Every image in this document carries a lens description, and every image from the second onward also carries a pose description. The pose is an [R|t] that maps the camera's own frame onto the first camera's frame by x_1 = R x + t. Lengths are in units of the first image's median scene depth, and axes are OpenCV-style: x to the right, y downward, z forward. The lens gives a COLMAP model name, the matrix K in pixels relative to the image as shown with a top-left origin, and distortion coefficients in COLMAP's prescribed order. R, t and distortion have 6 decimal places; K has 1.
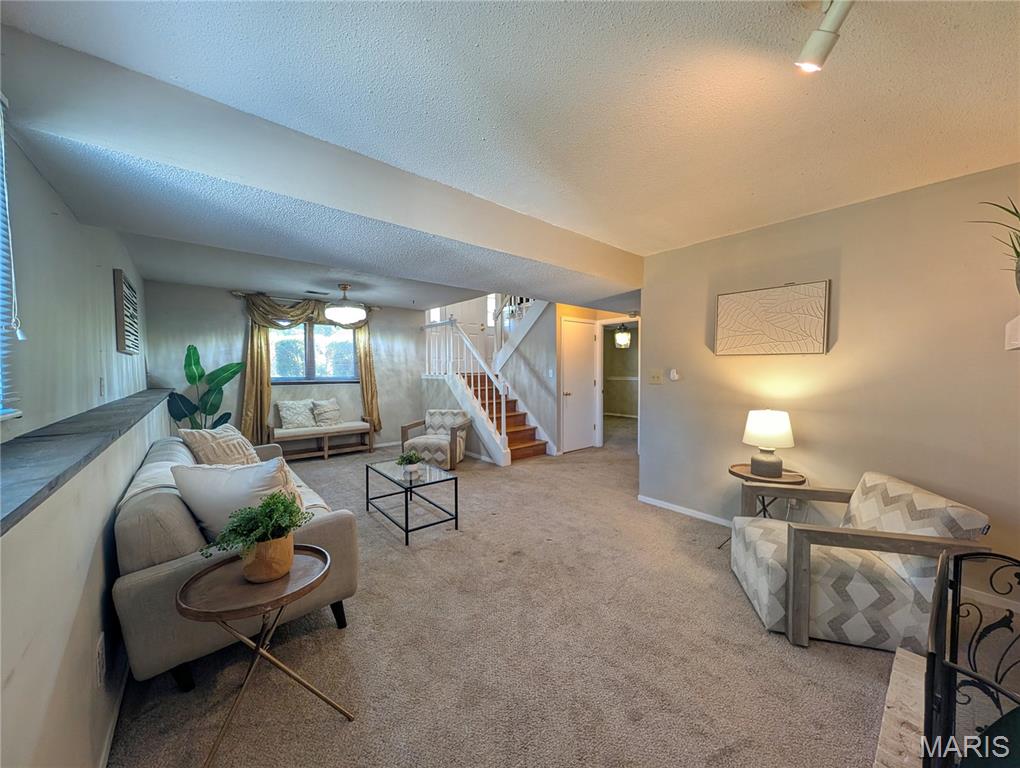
lens RADIAL K [[377.2, 0, 504.0], [0, 377.2, 384.0], [0, 0, 1]] dist [-0.001164, -0.000017]
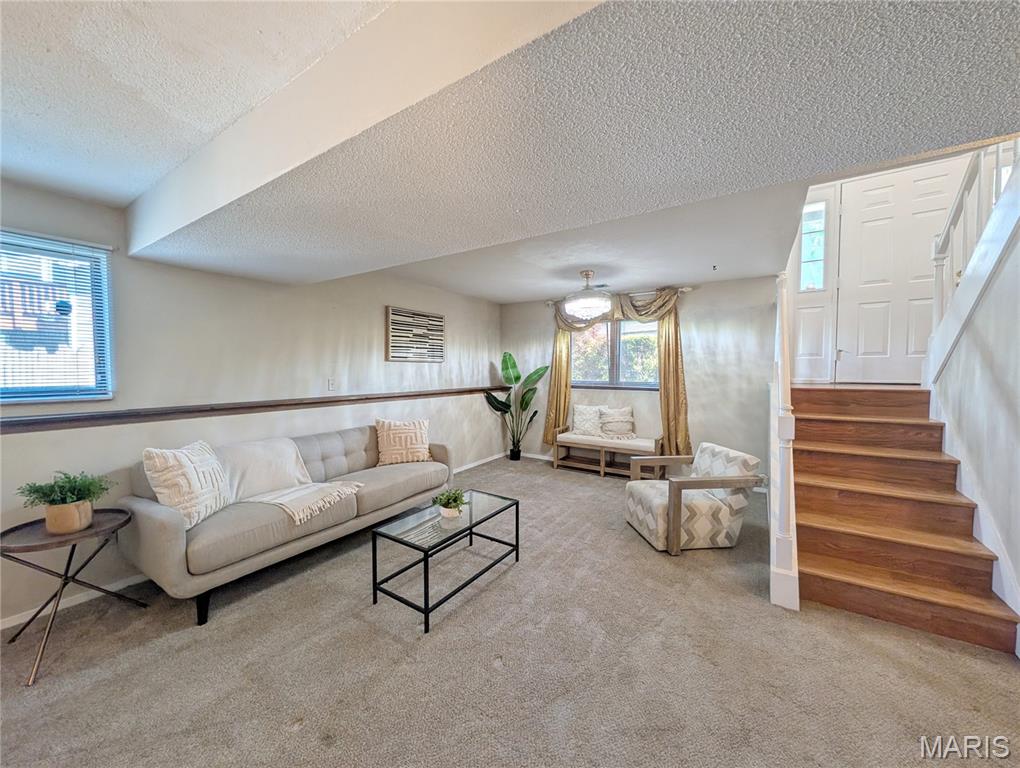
lens RADIAL K [[377.2, 0, 511.3], [0, 377.2, 385.6], [0, 0, 1]] dist [-0.001164, -0.000017]
pose [[0.299512, 0.044823, -0.953039, 0.269231], [-0.039331, 0.998627, 0.034607, -0.029909], [0.953281, 0.027119, 0.300864, 0.499716]]
